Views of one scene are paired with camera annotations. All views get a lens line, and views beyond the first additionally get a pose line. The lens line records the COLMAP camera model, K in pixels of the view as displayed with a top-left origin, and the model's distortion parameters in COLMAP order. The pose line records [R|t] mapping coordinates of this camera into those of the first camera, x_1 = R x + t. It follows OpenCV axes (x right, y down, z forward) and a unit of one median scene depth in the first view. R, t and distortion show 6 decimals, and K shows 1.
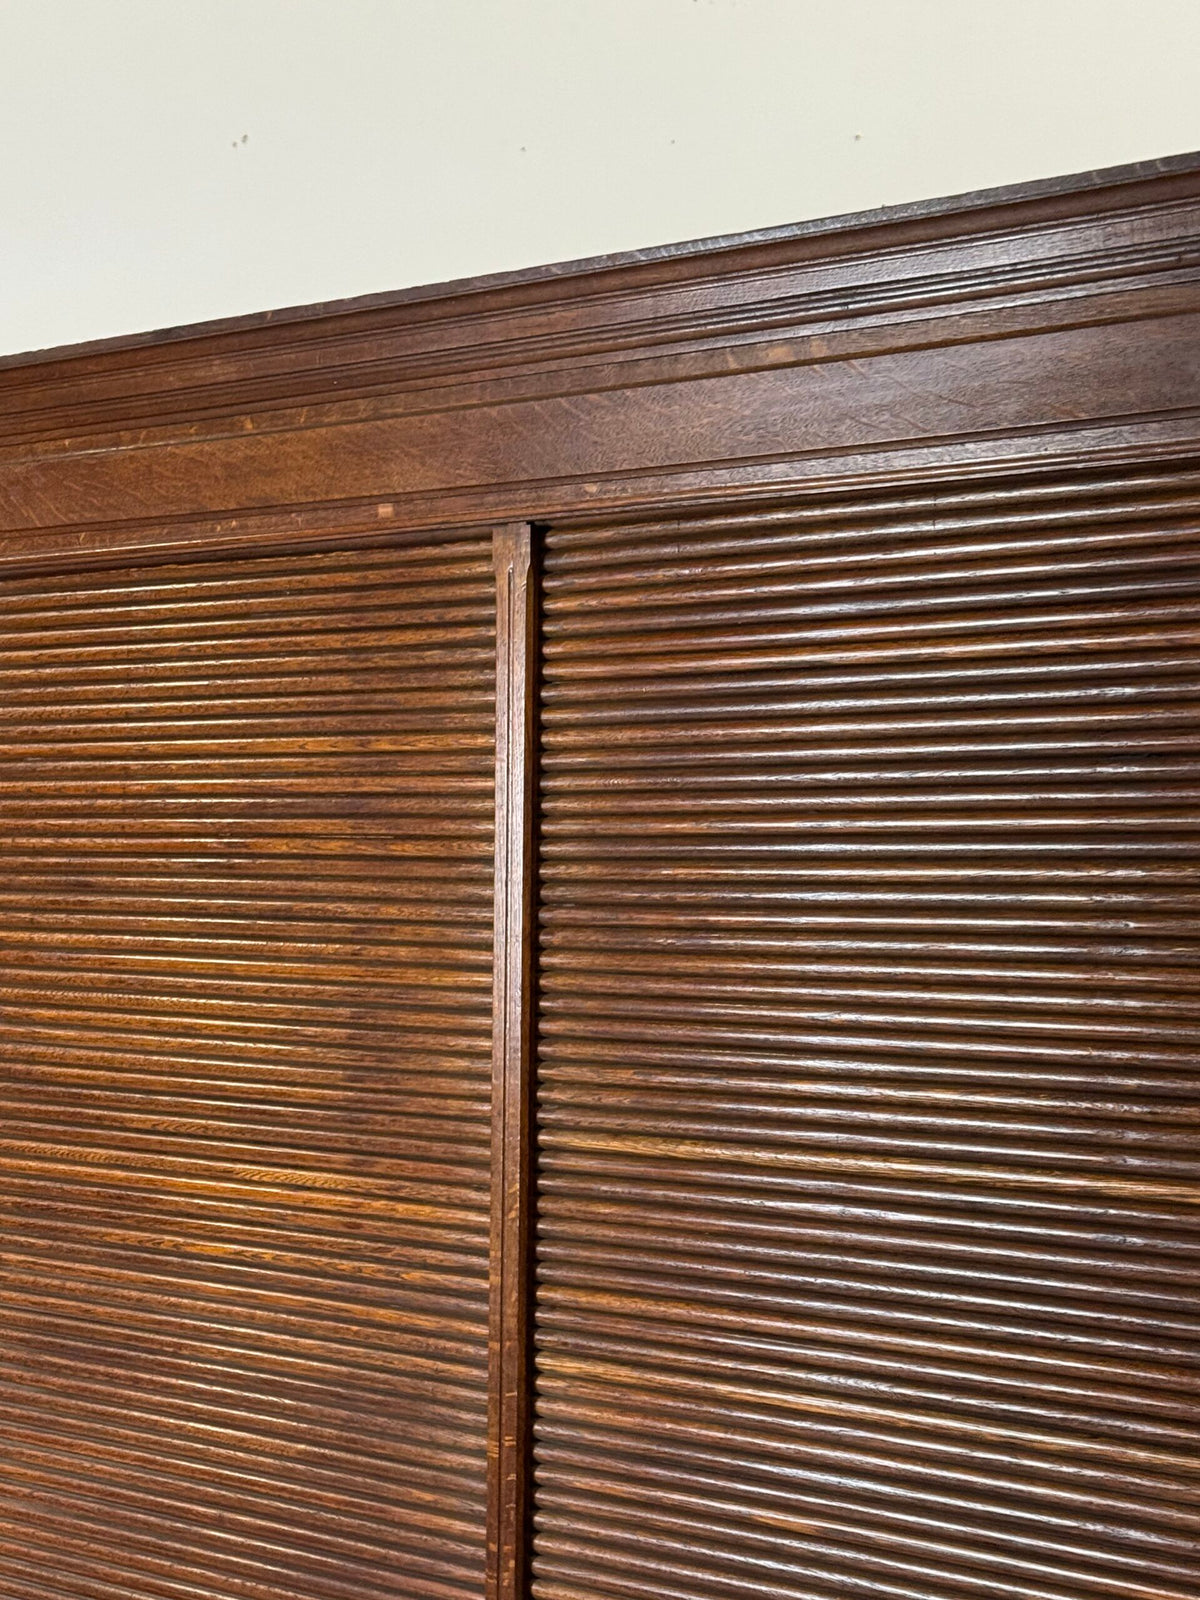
lens RADIAL K [[2891.4, 0, 606.3], [0, 2891.4, 803.1], [0, 0, 1]] dist [0.132399, 0.151125]
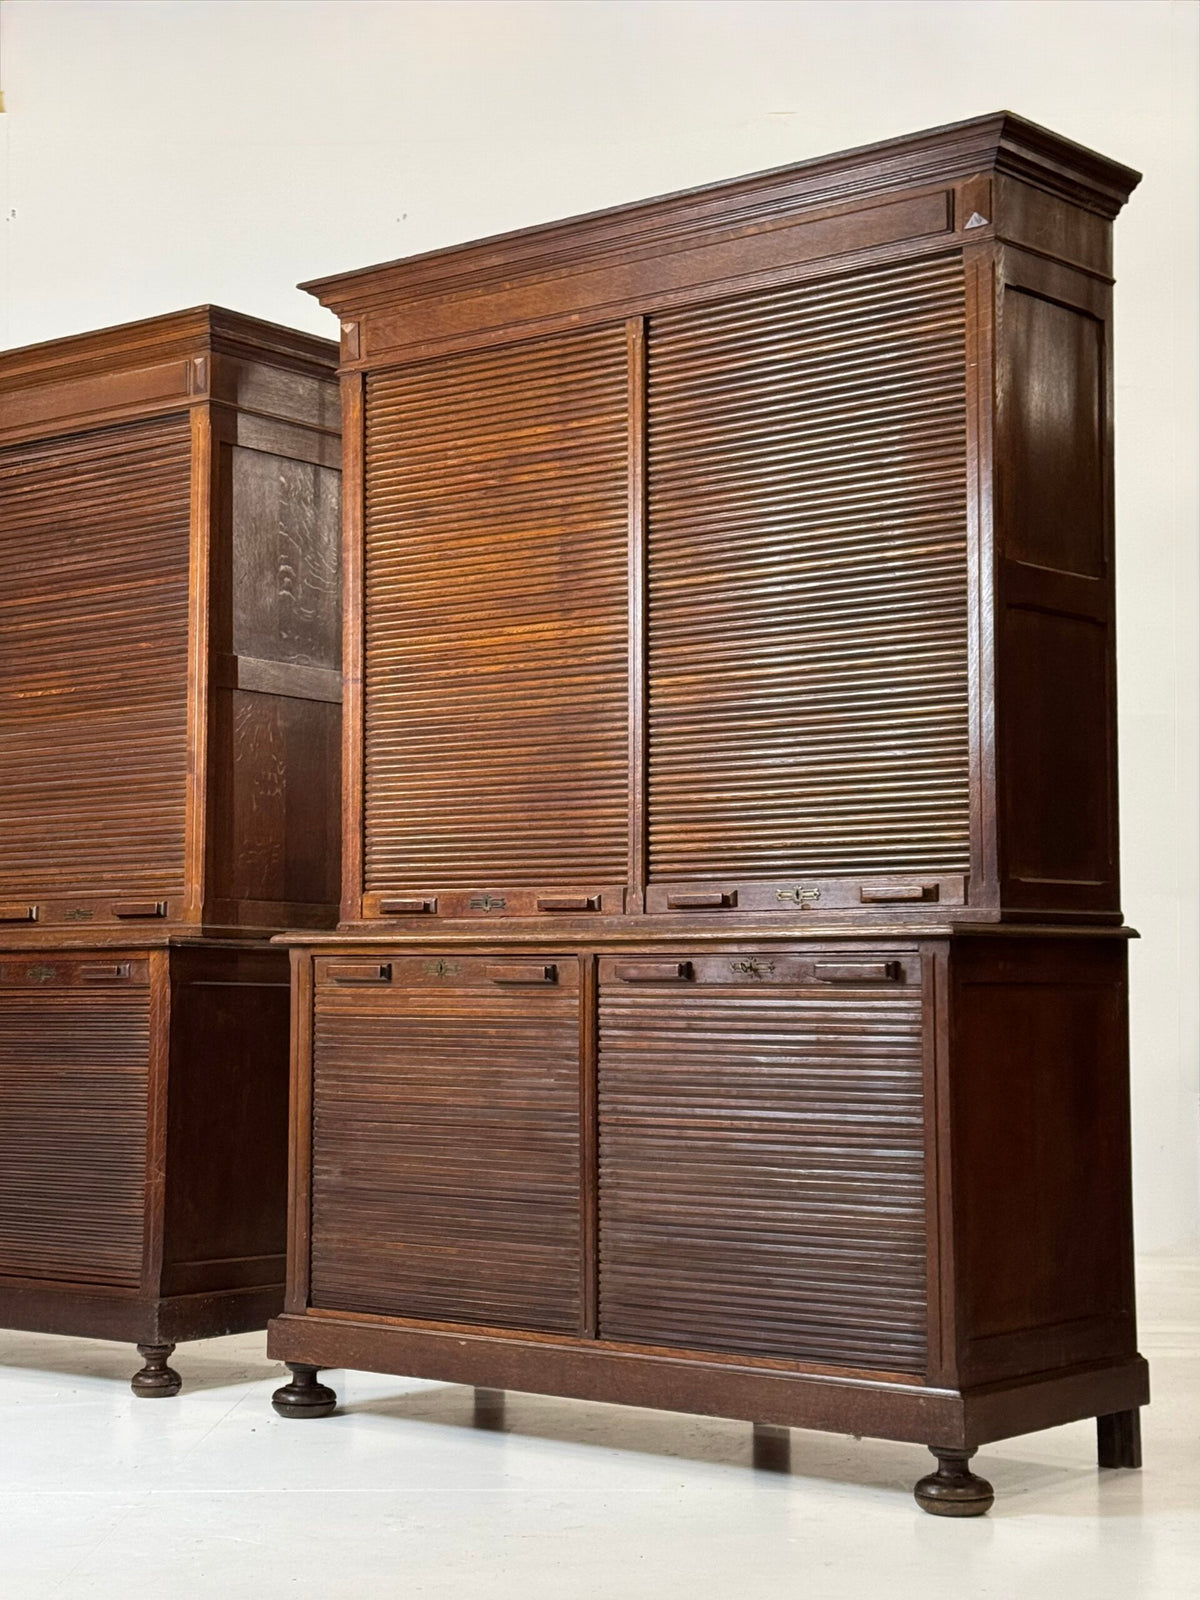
lens RADIAL K [[2715.4, 0, 597.5], [0, 2715.4, 804.9], [0, 0, 1]] dist [0.159689, -0.001911]
pose [[0.999944, -0.010550, -0.000569, -0.063833], [0.010518, 0.999137, -0.040183, 0.366674], [0.000993, 0.040175, 0.999192, -1.104011]]
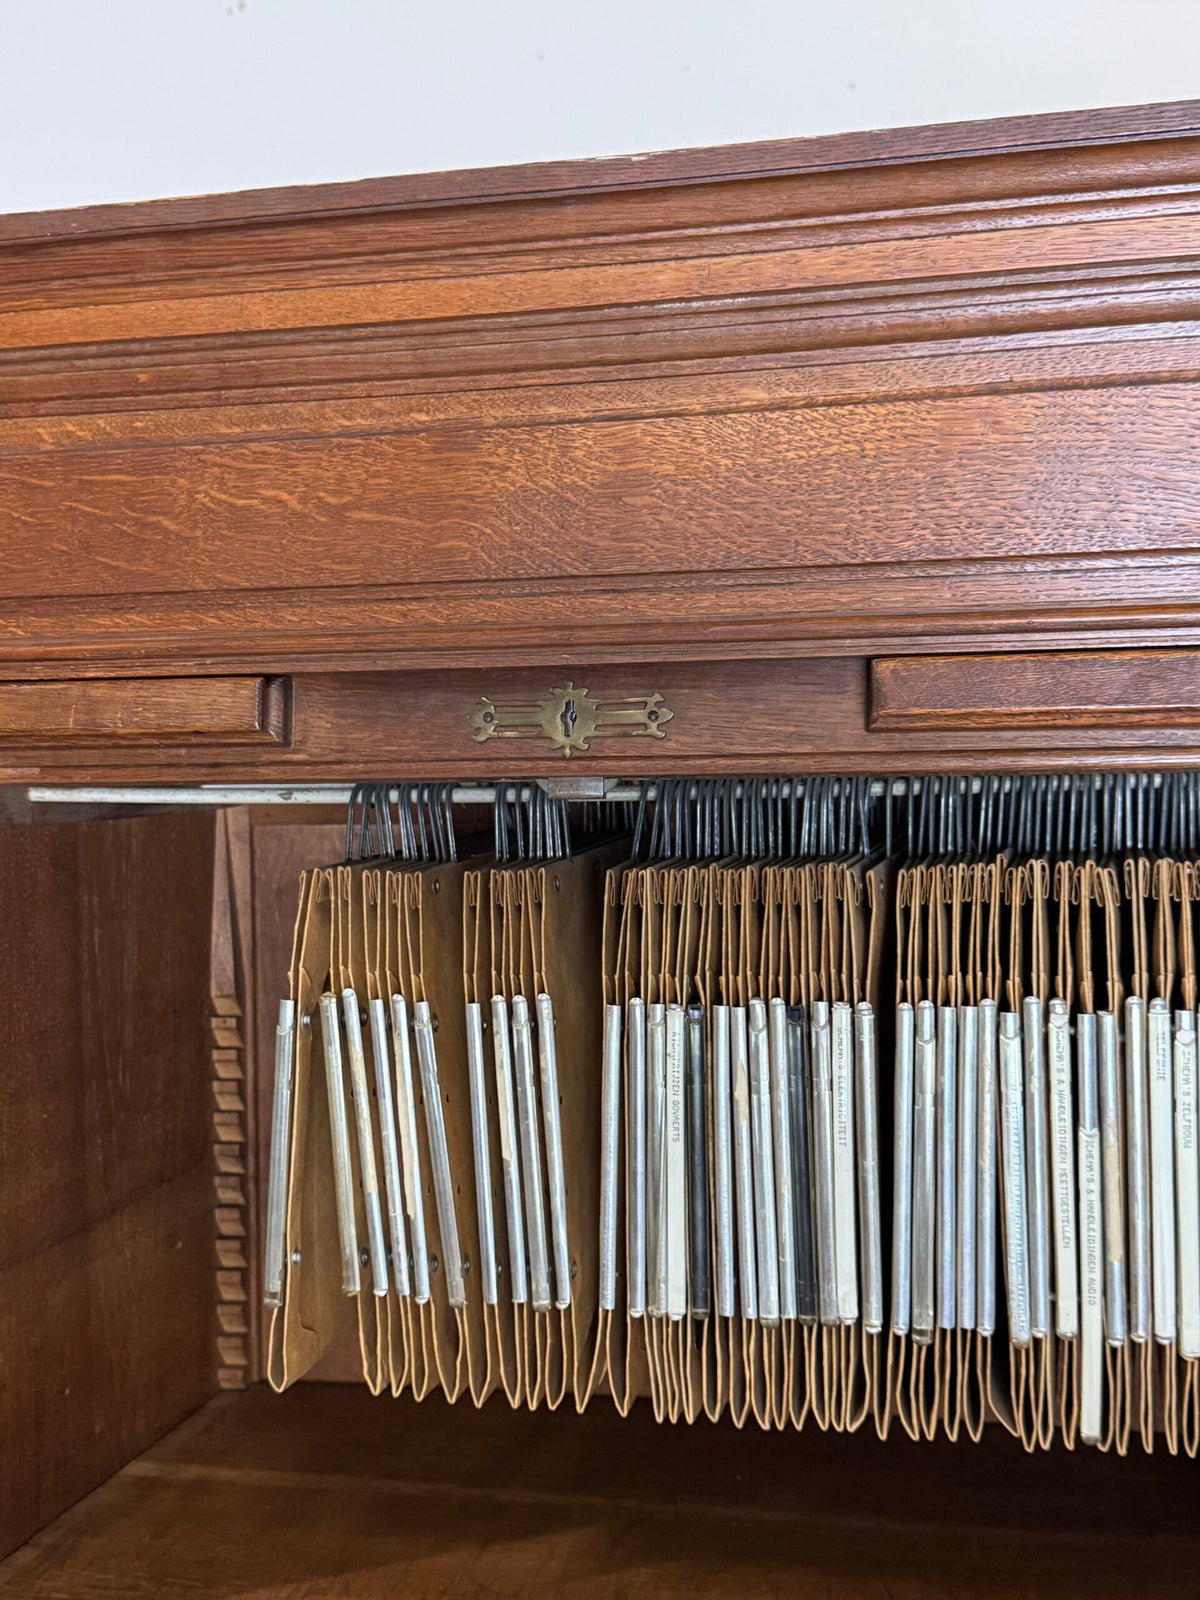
lens RADIAL K [[1829.4, 0, 598.6], [0, 1829.4, 788.6], [0, 0, 1]] dist [0.214290, -0.498154]
pose [[0.904032, -0.047609, 0.424805, -0.674792], [0.017295, 0.997038, 0.074936, -0.088565], [-0.427114, -0.060397, 0.902178, 1.100610]]
